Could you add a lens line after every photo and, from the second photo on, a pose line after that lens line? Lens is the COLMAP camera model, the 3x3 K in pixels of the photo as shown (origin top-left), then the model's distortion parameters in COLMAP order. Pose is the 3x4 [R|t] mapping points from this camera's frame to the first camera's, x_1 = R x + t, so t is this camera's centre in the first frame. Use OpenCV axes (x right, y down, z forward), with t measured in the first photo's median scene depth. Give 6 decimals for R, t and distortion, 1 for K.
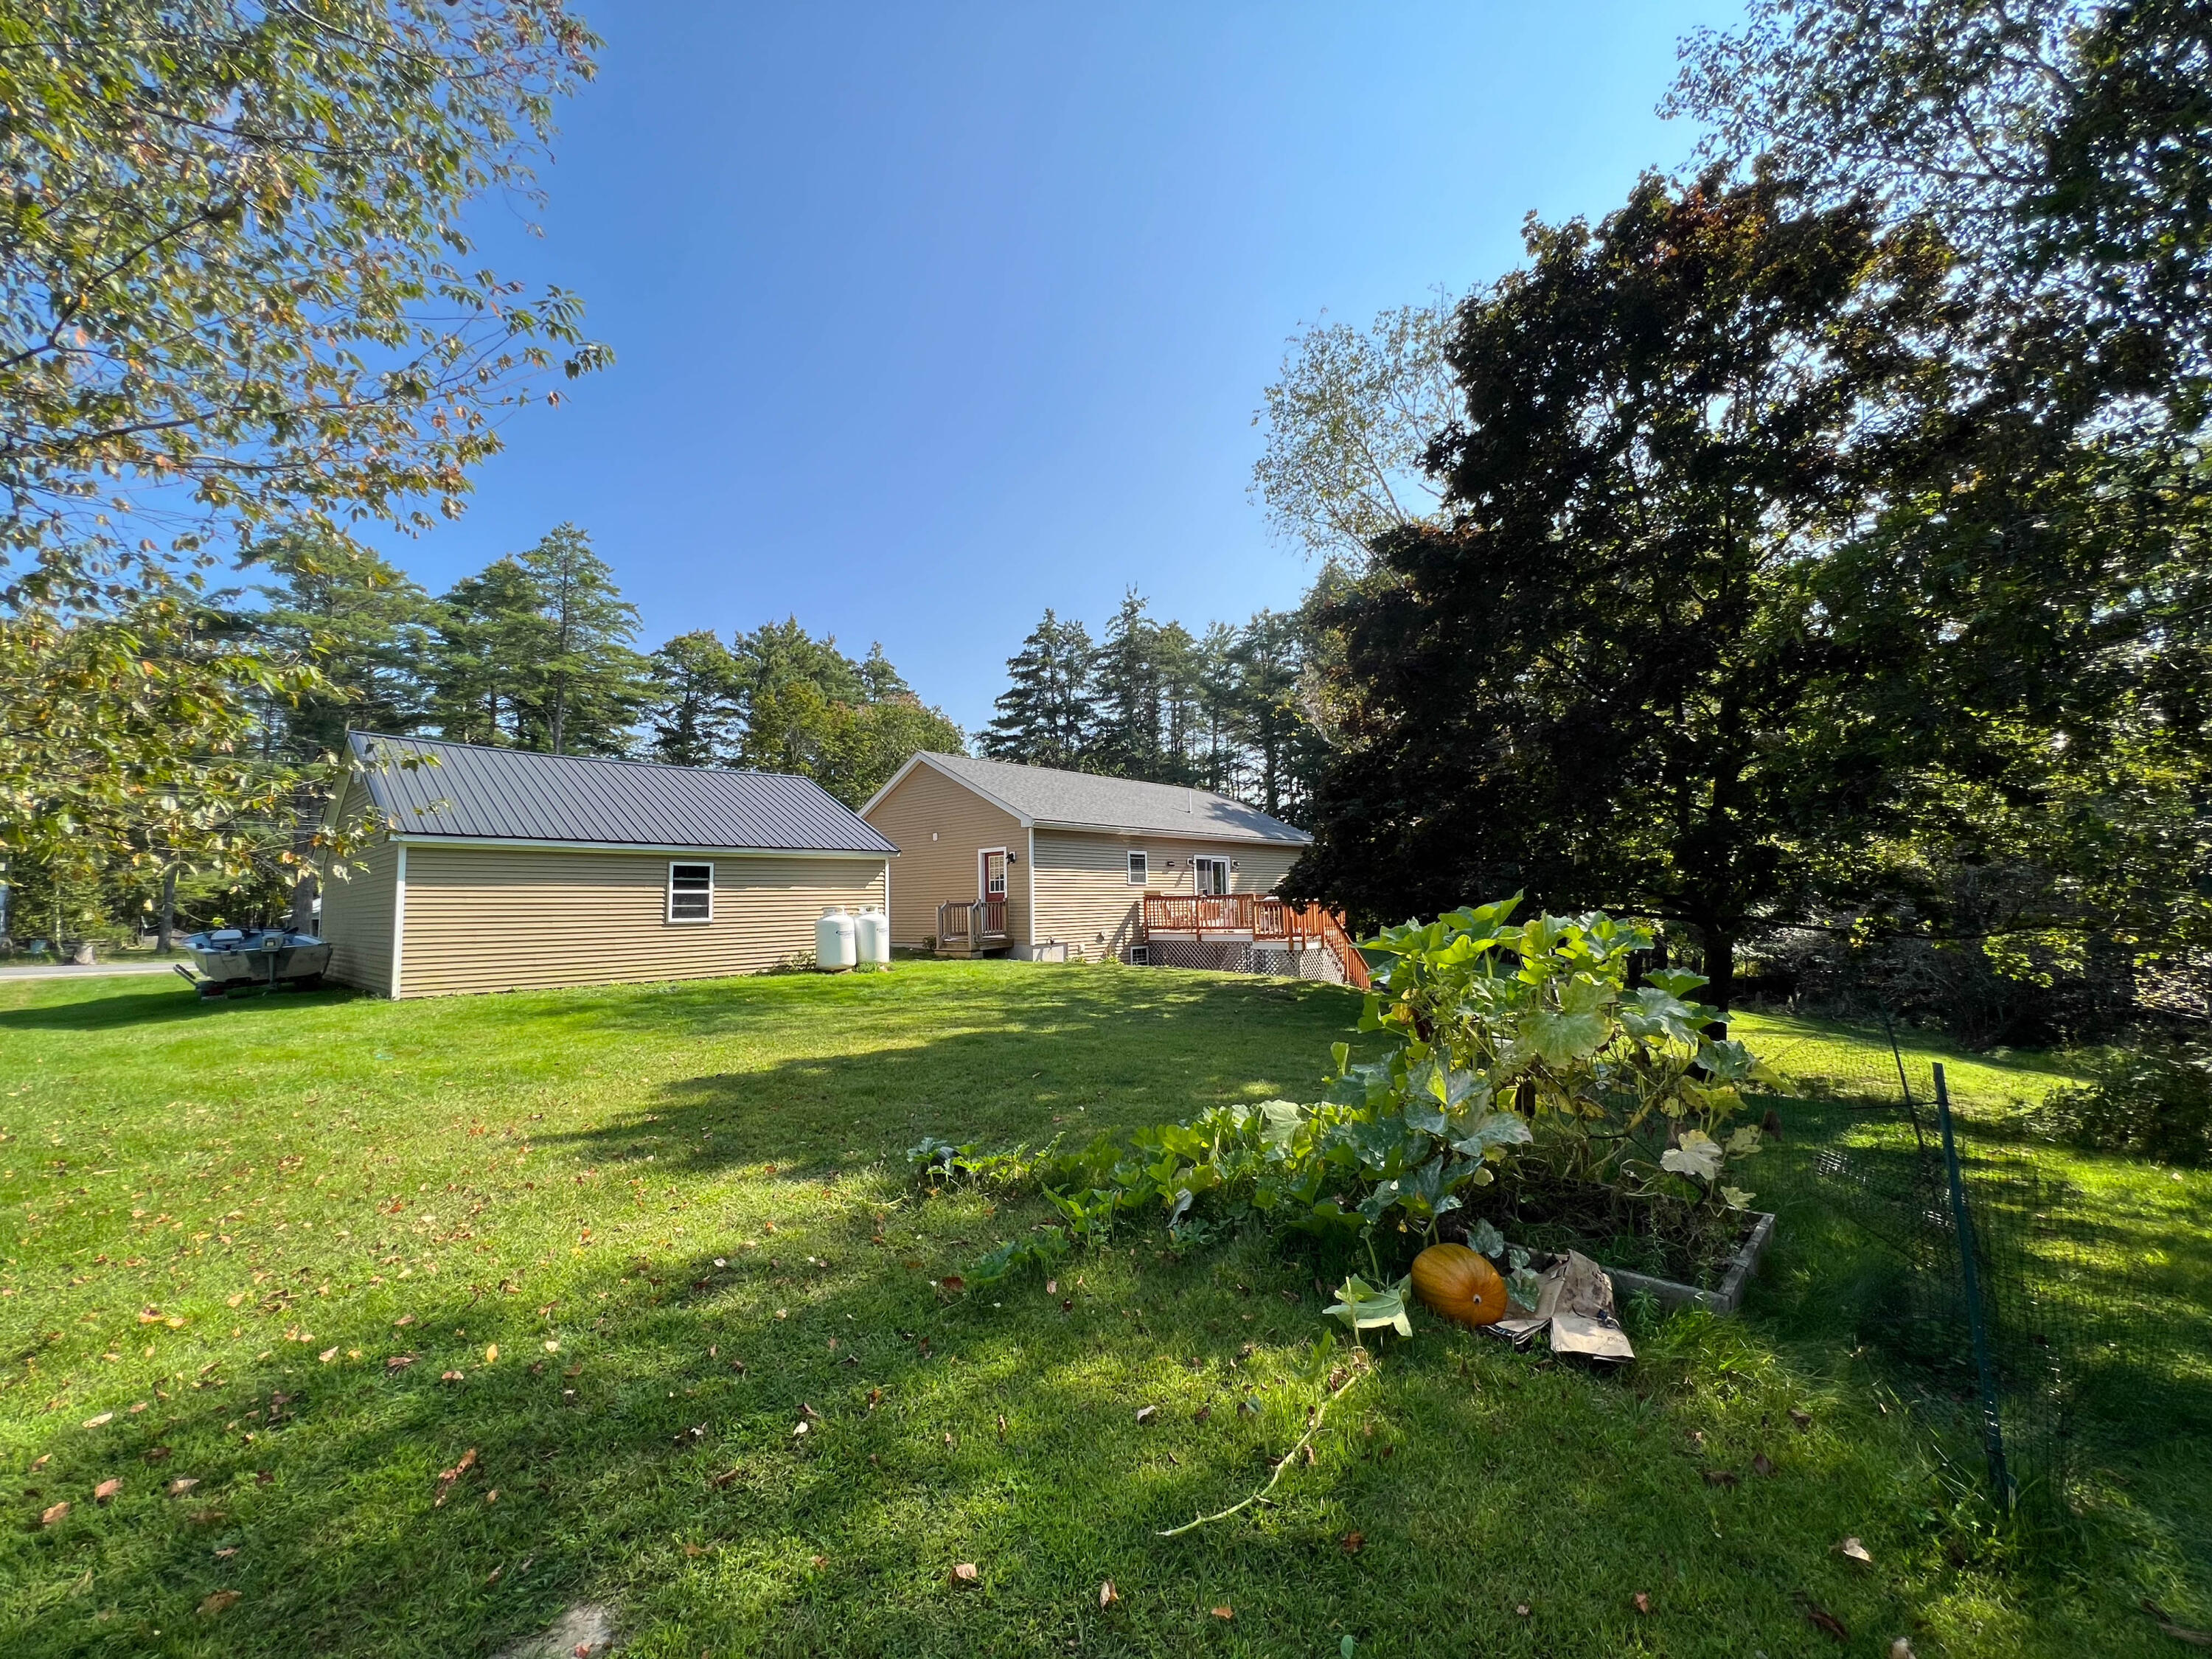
lens RADIAL K [[884.2, 0, 1103.5], [0, 884.2, 832.8], [0, 0, 1]] dist [-0.004611, 0.000728]
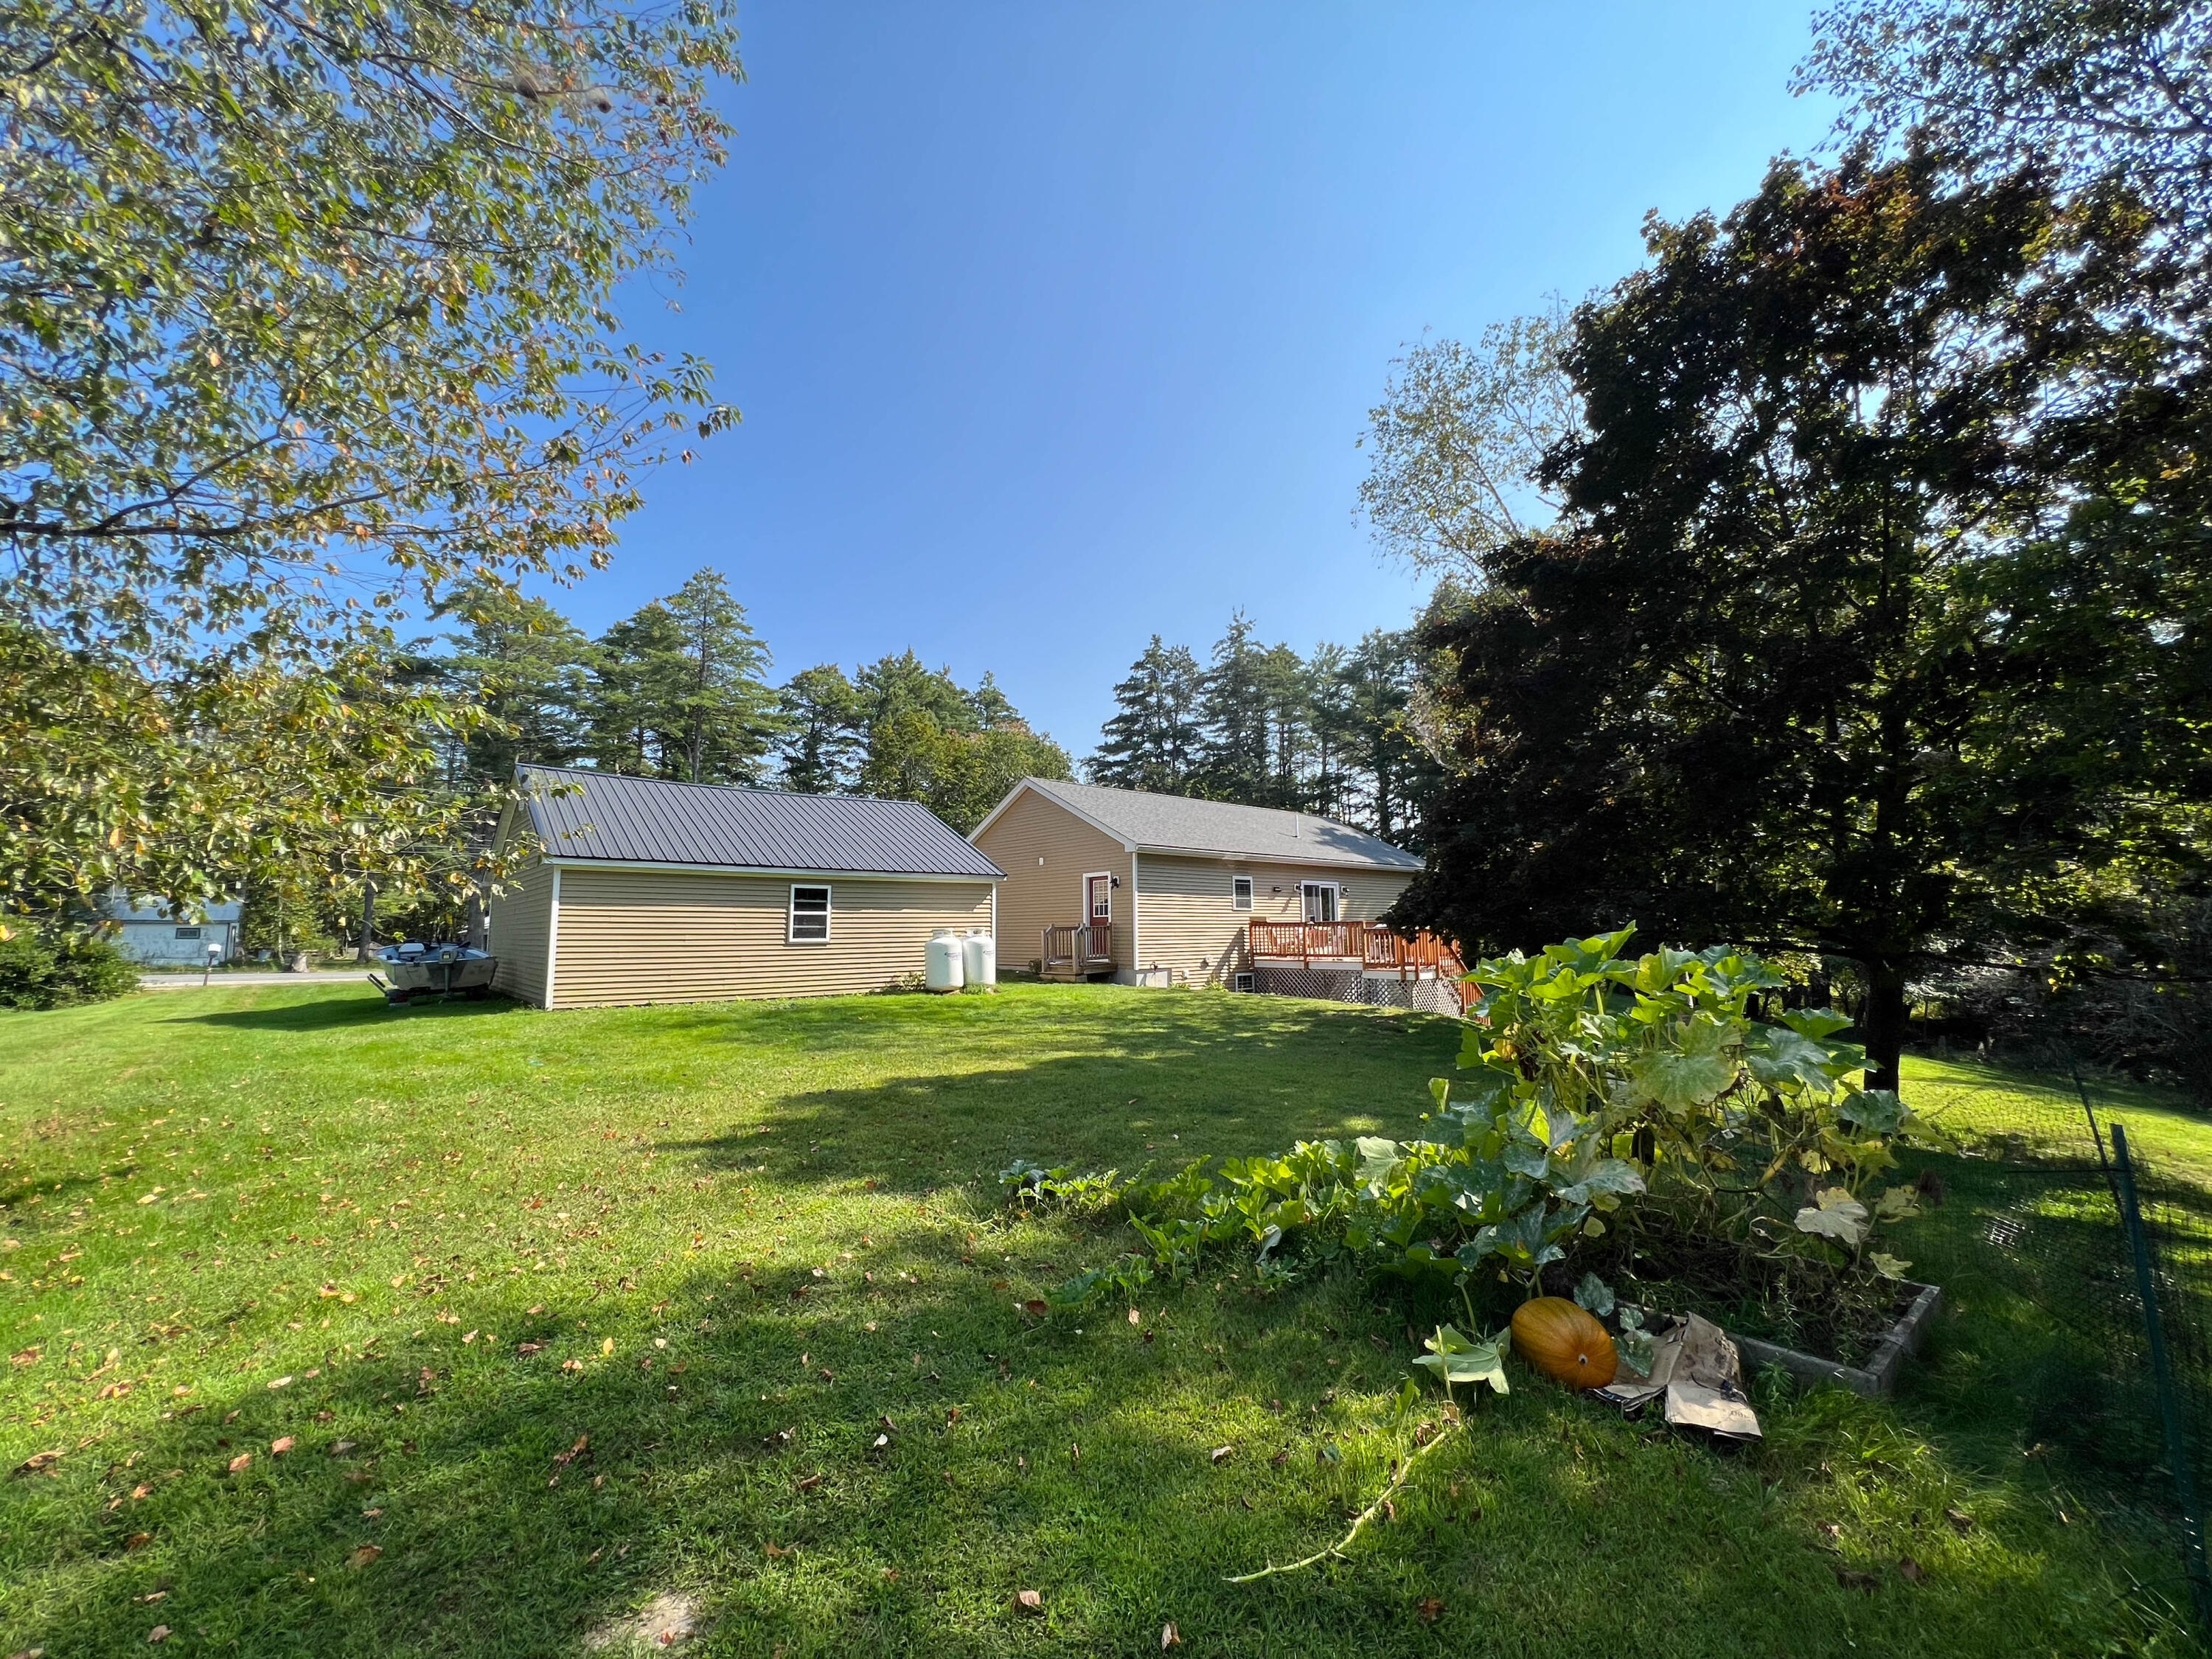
lens RADIAL K [[884.2, 0, 1104.7], [0, 884.2, 832.6], [0, 0, 1]] dist [-0.004611, 0.000728]
pose [[0.992675, -0.001065, -0.120810, 0.016913], [-0.002322, 0.999608, -0.027893, -0.001302], [0.120792, 0.027970, 0.992284, -0.002522]]
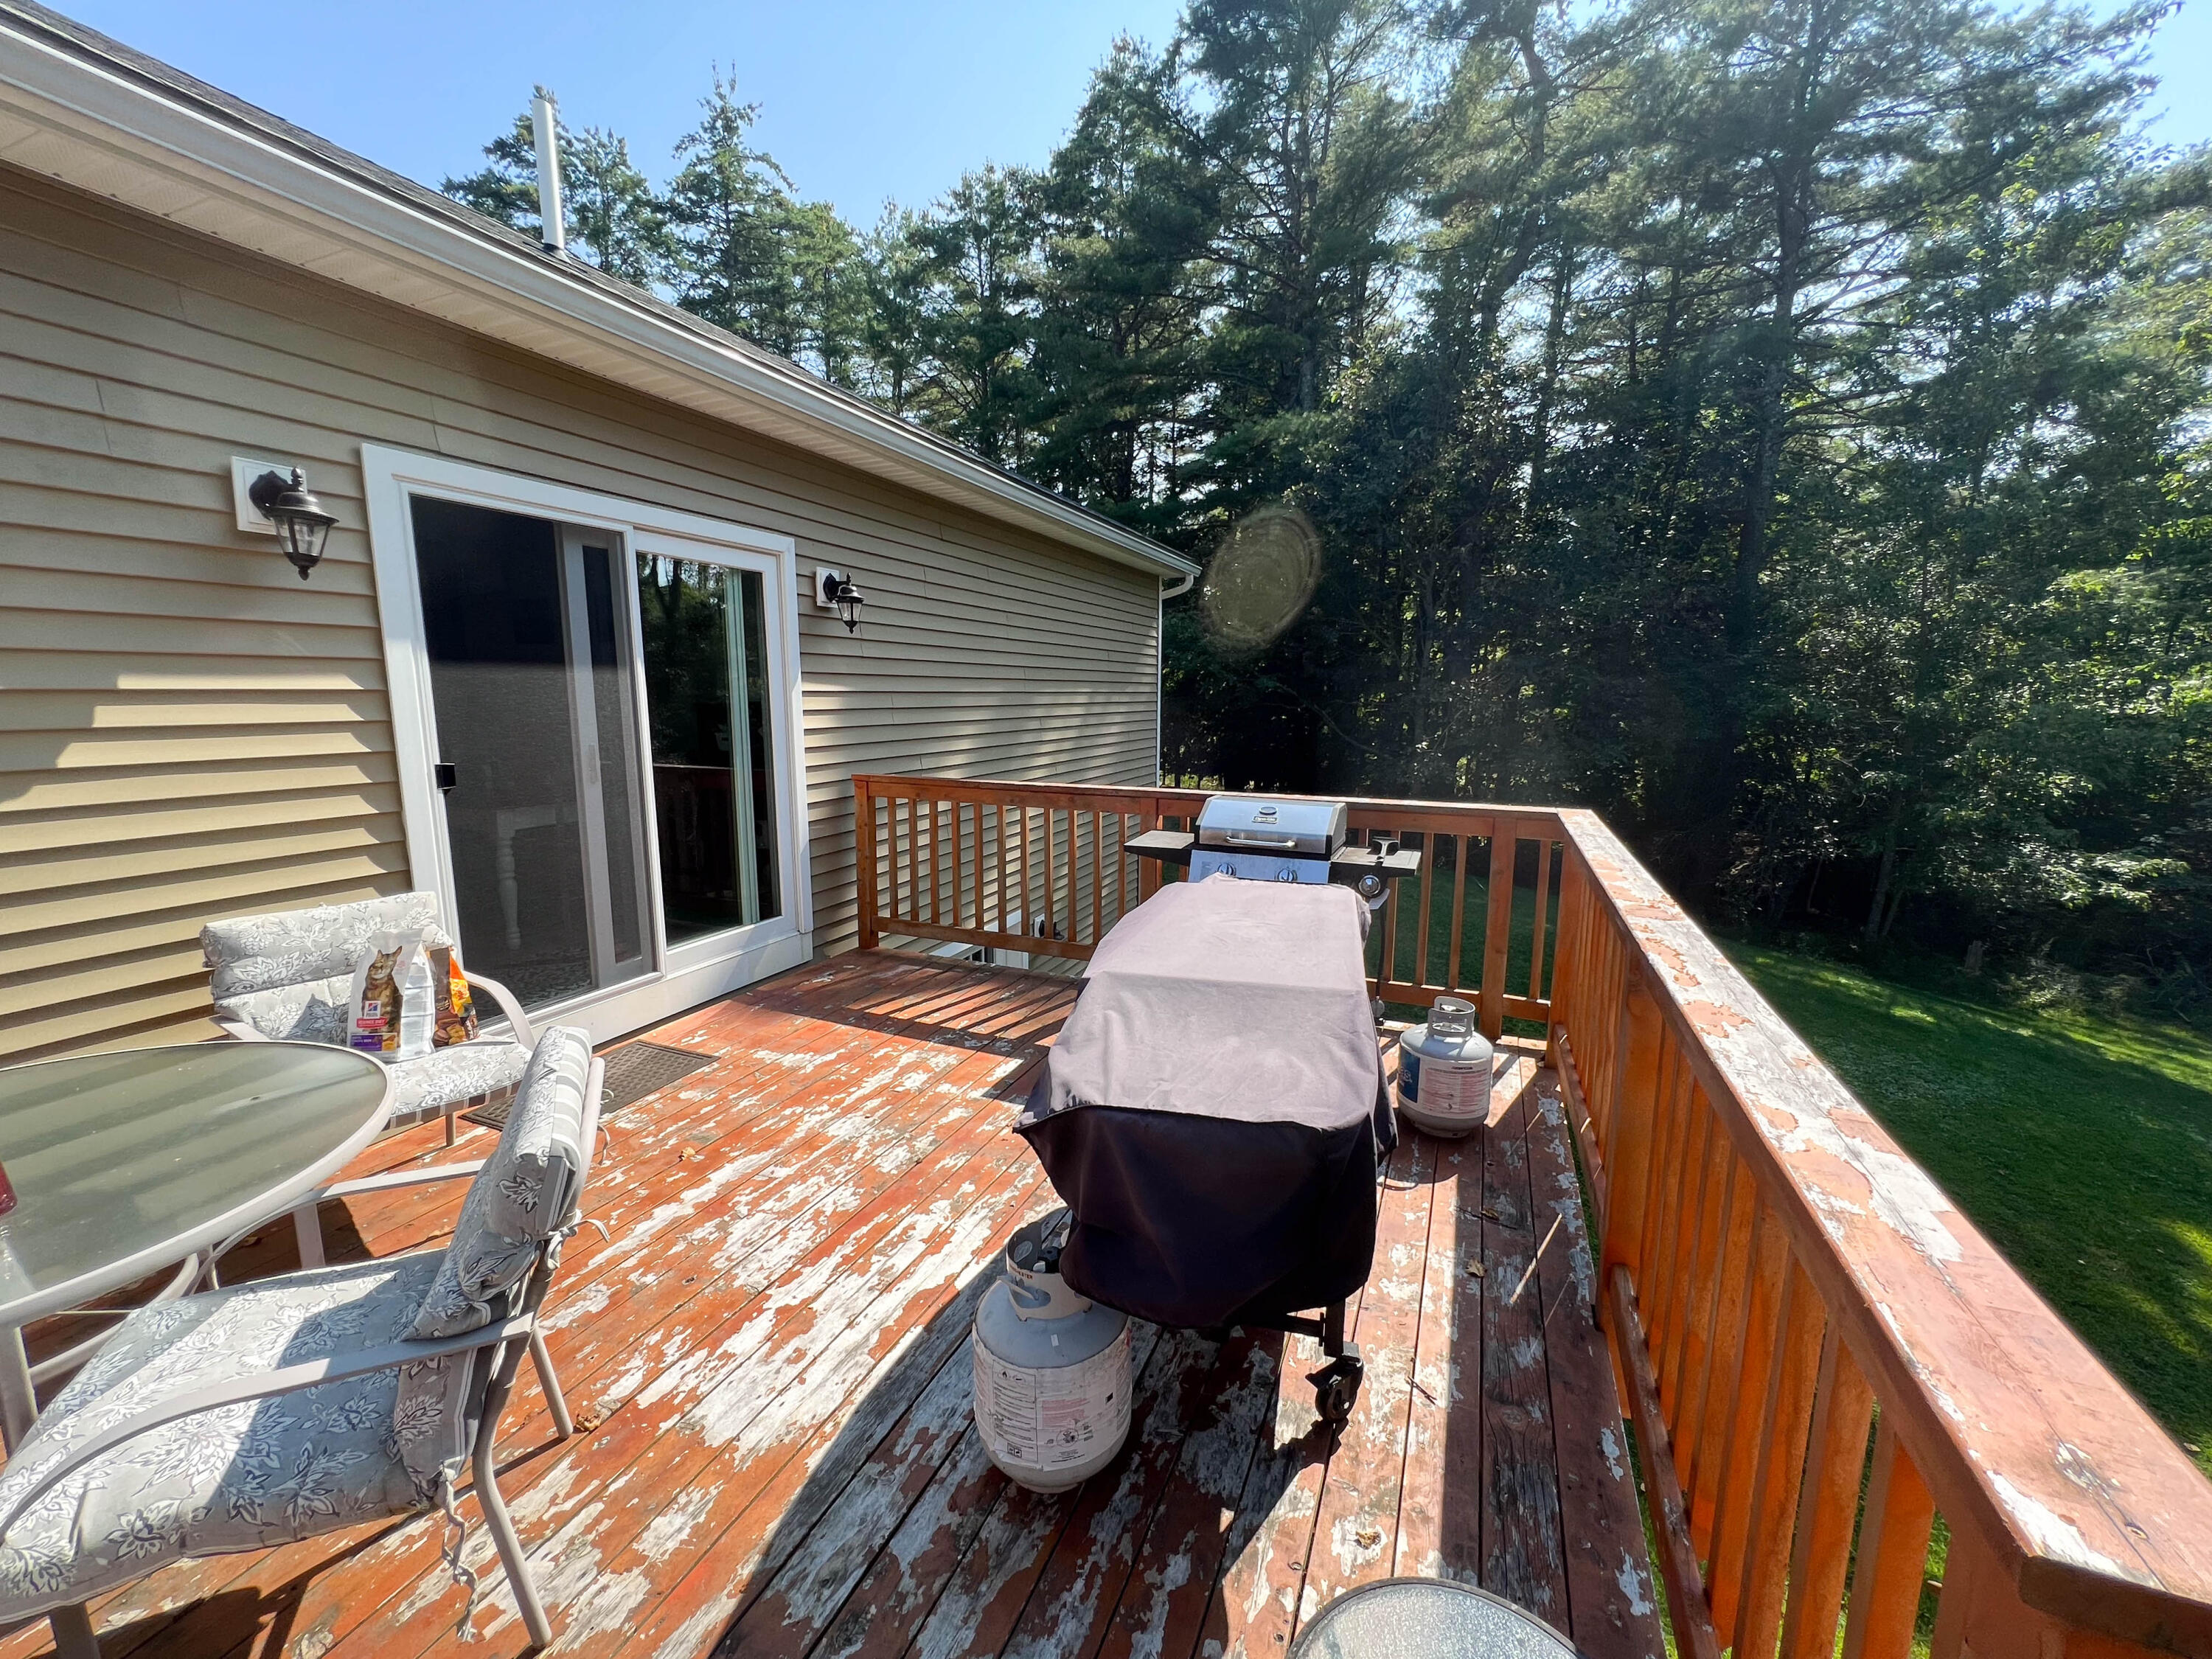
lens RADIAL K [[884.2, 0, 1101.7], [0, 884.2, 827.5], [0, 0, 1]] dist [-0.004611, 0.000728]
pose [[0.943619, -0.027801, 0.329864, 0.477687], [-0.050614, 0.972634, 0.226761, 0.126055], [-0.327142, -0.230672, 0.916389, 3.076813]]
